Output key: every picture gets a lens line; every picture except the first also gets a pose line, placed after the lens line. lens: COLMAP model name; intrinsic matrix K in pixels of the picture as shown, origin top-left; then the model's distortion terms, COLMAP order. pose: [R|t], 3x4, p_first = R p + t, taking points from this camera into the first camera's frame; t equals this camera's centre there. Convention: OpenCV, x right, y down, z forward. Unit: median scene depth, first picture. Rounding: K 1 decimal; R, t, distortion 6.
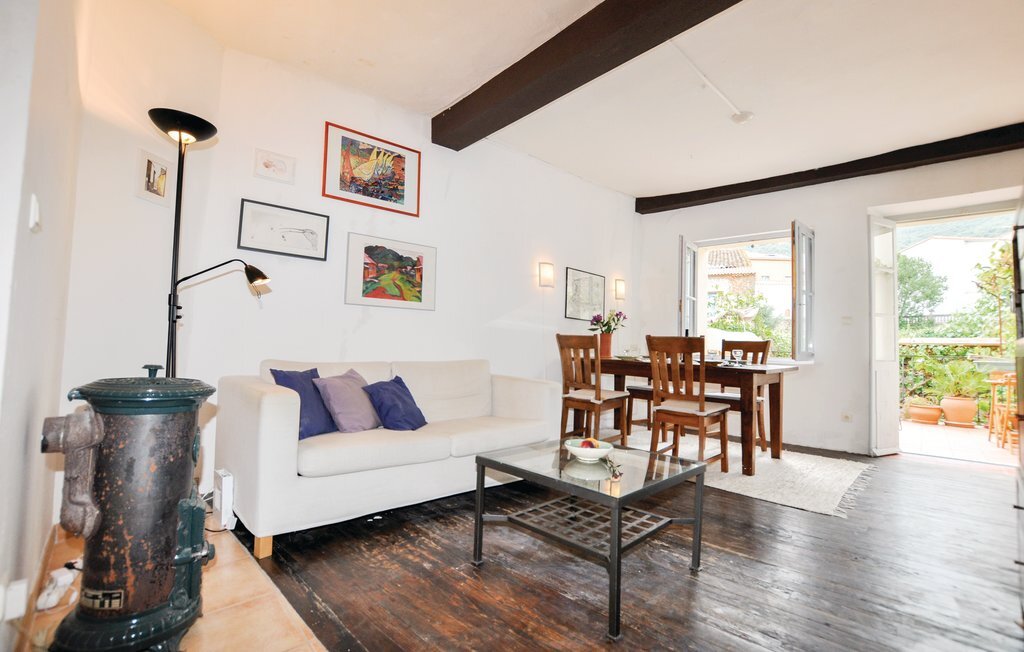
lens RADIAL K [[447.9, 0, 511.9], [0, 447.9, 322.3], [0, 0, 1]] dist [-0.035191, 0.006083]
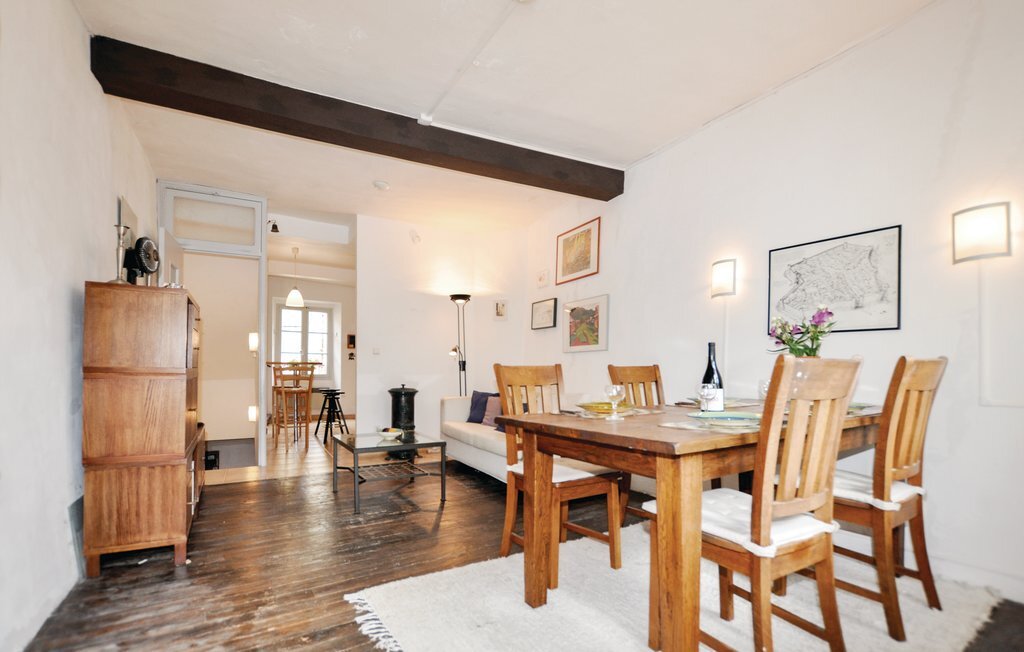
lens RADIAL K [[460.2, 0, 519.6], [0, 460.2, 358.8], [0, 0, 1]] dist [-0.029338, 0.000046]
pose [[-0.198910, -0.061956, -0.978057, 1.098625], [0.030124, 0.997142, -0.069292, 0.076320], [0.979555, -0.043246, -0.196475, 1.111617]]
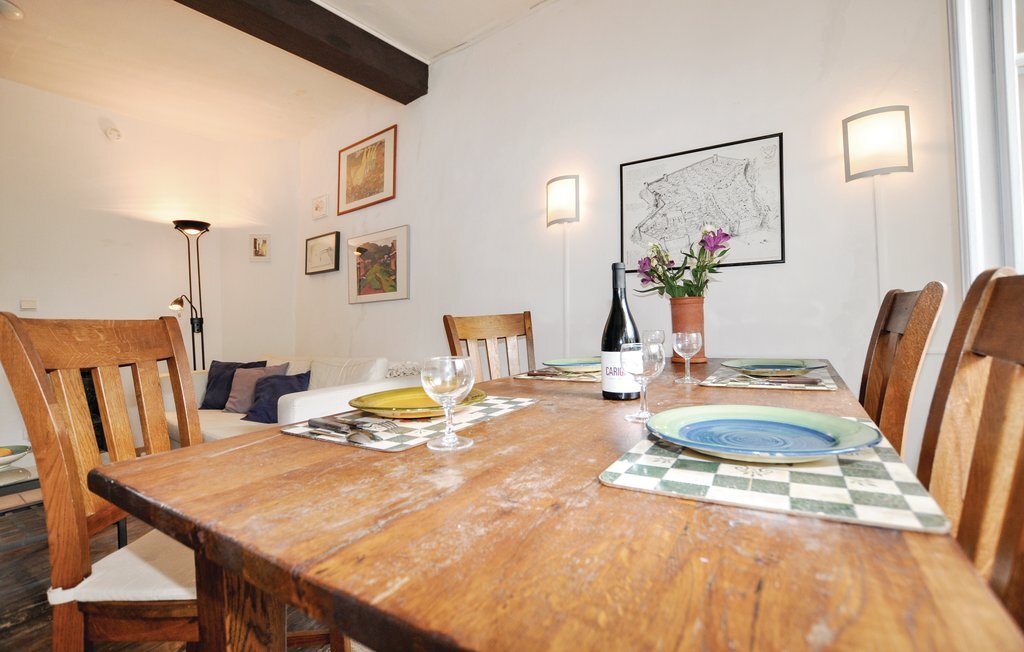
lens RADIAL K [[447.9, 0, 511.9], [0, 447.9, 322.3], [0, 0, 1]] dist [-0.035191, 0.006083]
pose [[0.221962, -0.049518, -0.973797, 0.765459], [0.073544, 0.996715, -0.033920, 0.068227], [0.972278, -0.064088, 0.224875, 1.096754]]
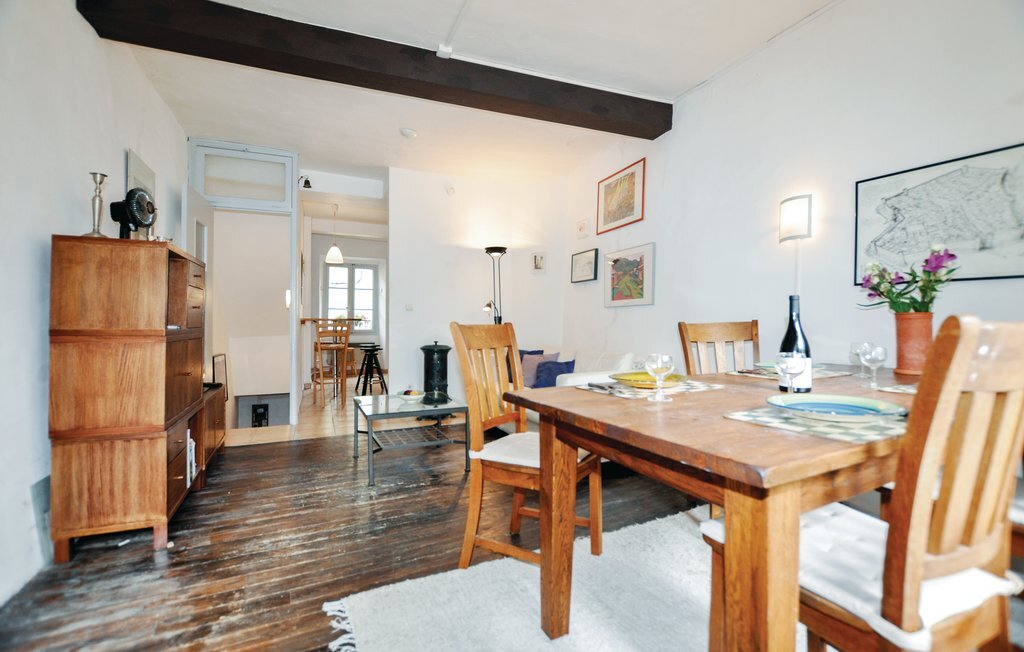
lens RADIAL K [[447.9, 0, 511.9], [0, 447.9, 322.3], [0, 0, 1]] dist [-0.035191, 0.006083]
pose [[-0.315949, -0.040322, -0.947919, 0.974375], [0.026598, 0.998327, -0.051331, 0.063363], [0.948403, -0.041431, -0.314348, 1.114017]]
